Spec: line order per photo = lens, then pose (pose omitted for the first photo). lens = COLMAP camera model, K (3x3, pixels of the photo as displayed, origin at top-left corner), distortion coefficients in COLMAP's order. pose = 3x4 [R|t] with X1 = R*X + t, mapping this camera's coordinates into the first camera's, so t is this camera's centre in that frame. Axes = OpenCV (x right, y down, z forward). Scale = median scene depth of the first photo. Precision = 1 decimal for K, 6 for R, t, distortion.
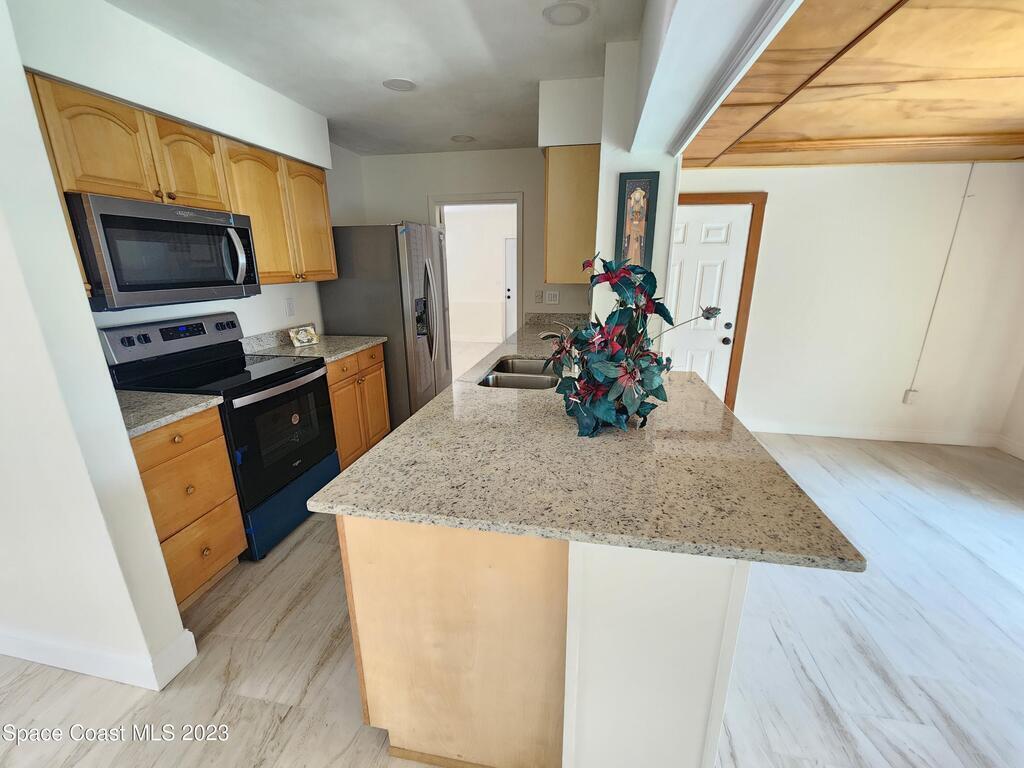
lens RADIAL K [[420.3, 0, 516.0], [0, 420.3, 387.3], [0, 0, 1]] dist [0.001377, -0.001062]
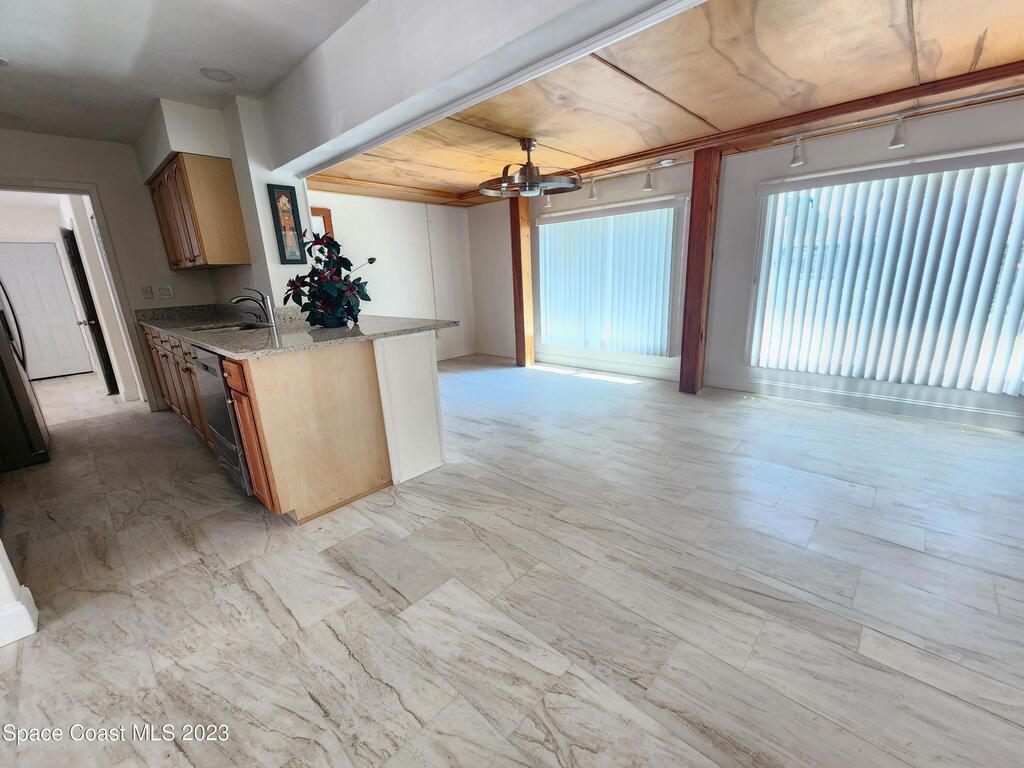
lens RADIAL K [[423.6, 0, 518.8], [0, 423.6, 385.2], [0, 0, 1]] dist [-0.002484, -0.000515]
pose [[0.534348, -0.237730, 0.811145, -0.617884], [0.279005, 0.955456, 0.096228, 0.257815], [-0.797890, 0.174894, 0.576874, -0.420930]]
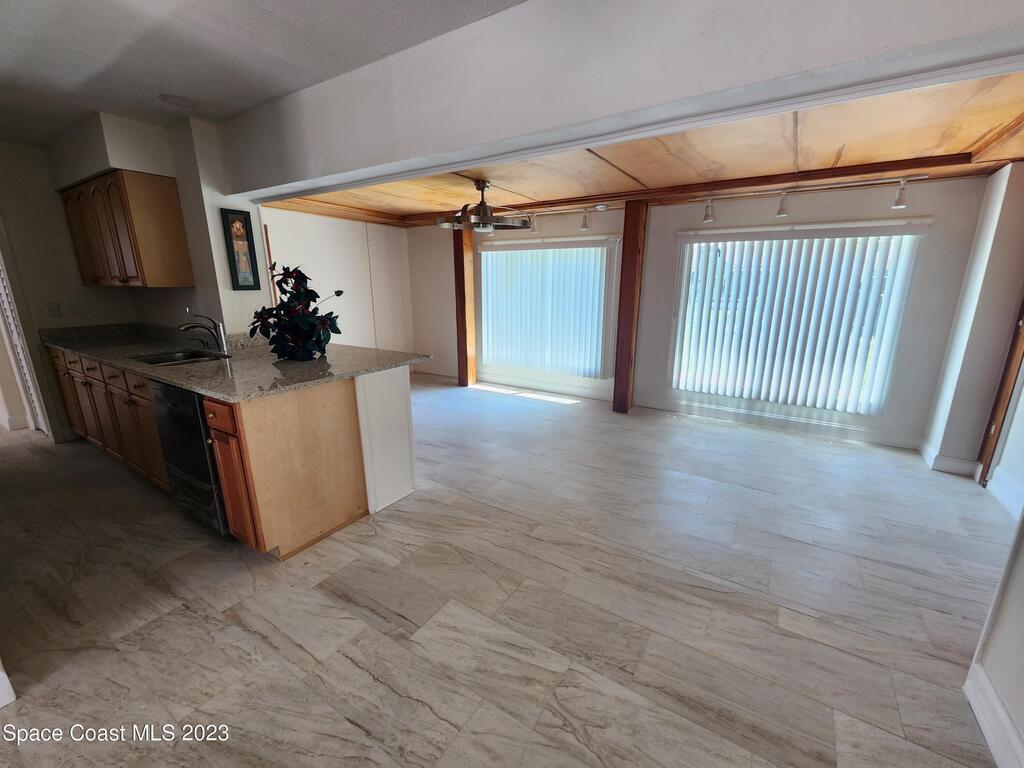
lens RADIAL K [[423.5, 0, 519.8], [0, 423.5, 386.4], [0, 0, 1]] dist [-0.002781, -0.000849]
pose [[0.371237, -0.223125, 0.901332, -0.763966], [0.262360, 0.956351, 0.128685, 0.148075], [-0.890702, 0.188701, 0.413572, -0.374954]]
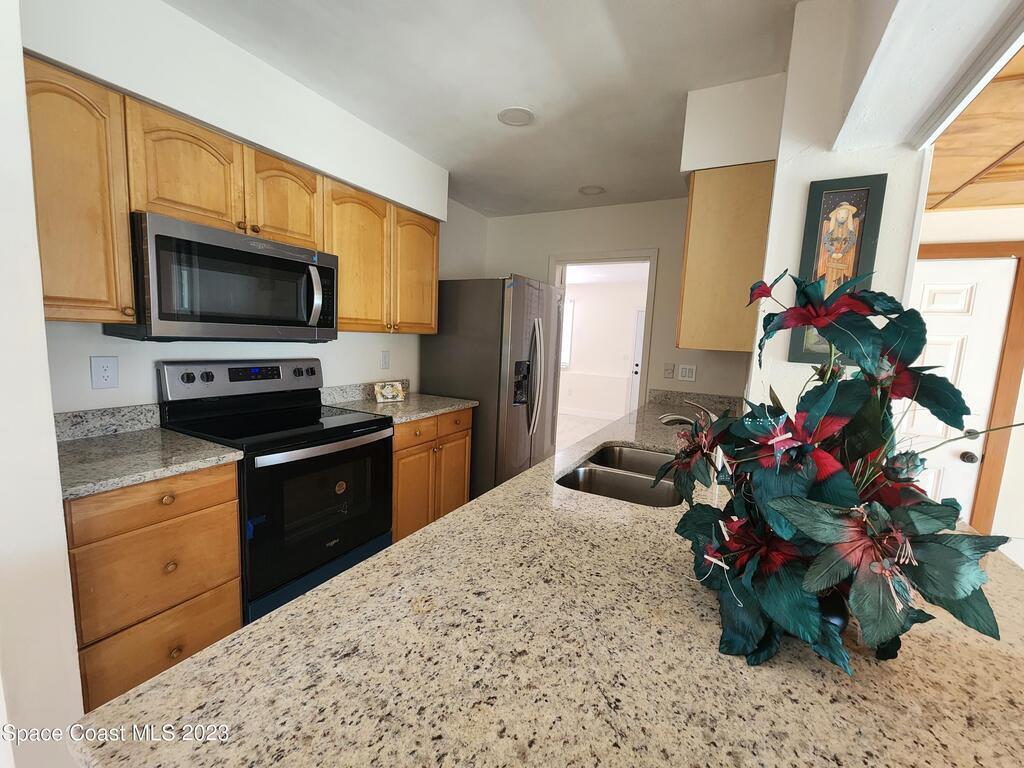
lens RADIAL K [[420.3, 0, 516.0], [0, 420.3, 387.3], [0, 0, 1]] dist [0.001377, -0.001062]
pose [[0.950912, 0.084151, -0.297801, 0.033005], [-0.134516, 0.979048, -0.152871, -0.039787], [0.278697, 0.185426, 0.942308, 0.302156]]
